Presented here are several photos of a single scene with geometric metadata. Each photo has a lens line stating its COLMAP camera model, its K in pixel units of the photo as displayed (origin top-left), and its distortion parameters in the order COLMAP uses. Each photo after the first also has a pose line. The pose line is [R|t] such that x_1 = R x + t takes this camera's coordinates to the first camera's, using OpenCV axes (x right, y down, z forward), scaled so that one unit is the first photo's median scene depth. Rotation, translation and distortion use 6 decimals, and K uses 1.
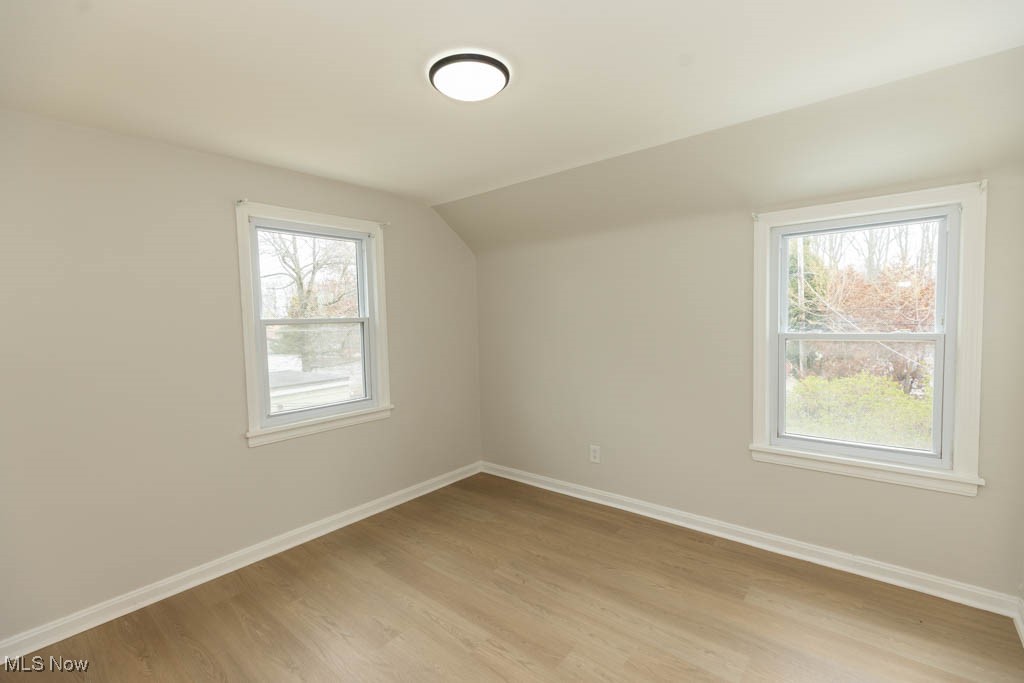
lens RADIAL K [[460.5, 0, 511.5], [0, 460.5, 337.8], [0, 0, 1]] dist [0.003569, 0.000845]
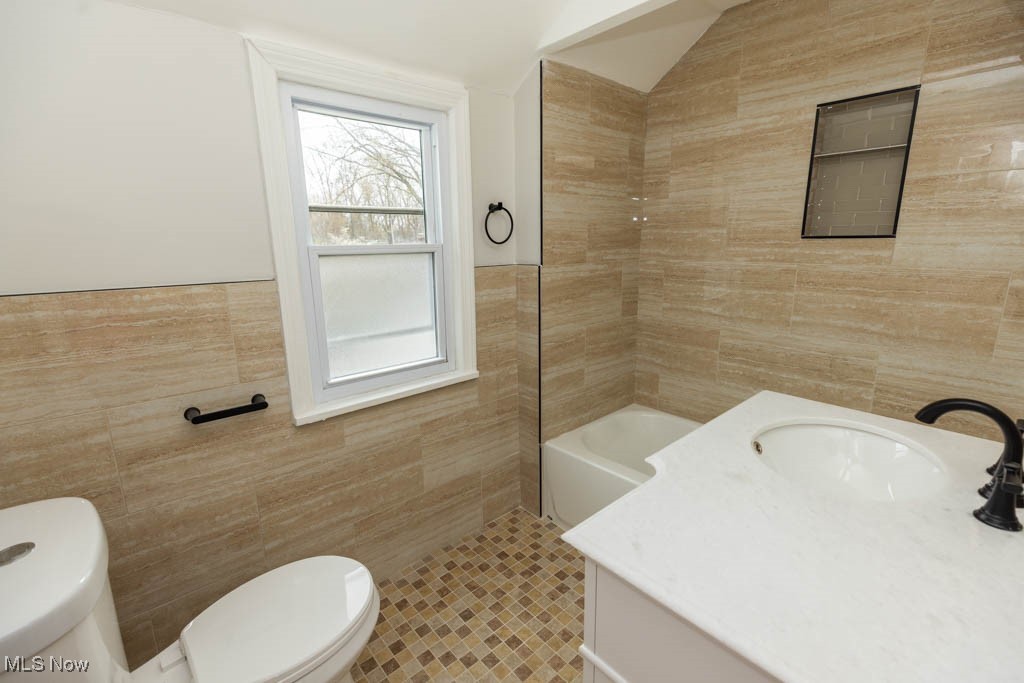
lens RADIAL K [[460.5, 0, 511.5], [0, 460.5, 337.8], [0, 0, 1]] dist [0.003569, 0.000845]
pose [[0.987980, 0.040732, -0.149120, -0.100542], [-0.017837, 0.988256, 0.151762, -0.013122], [0.153550, -0.147278, 0.977104, 0.326790]]
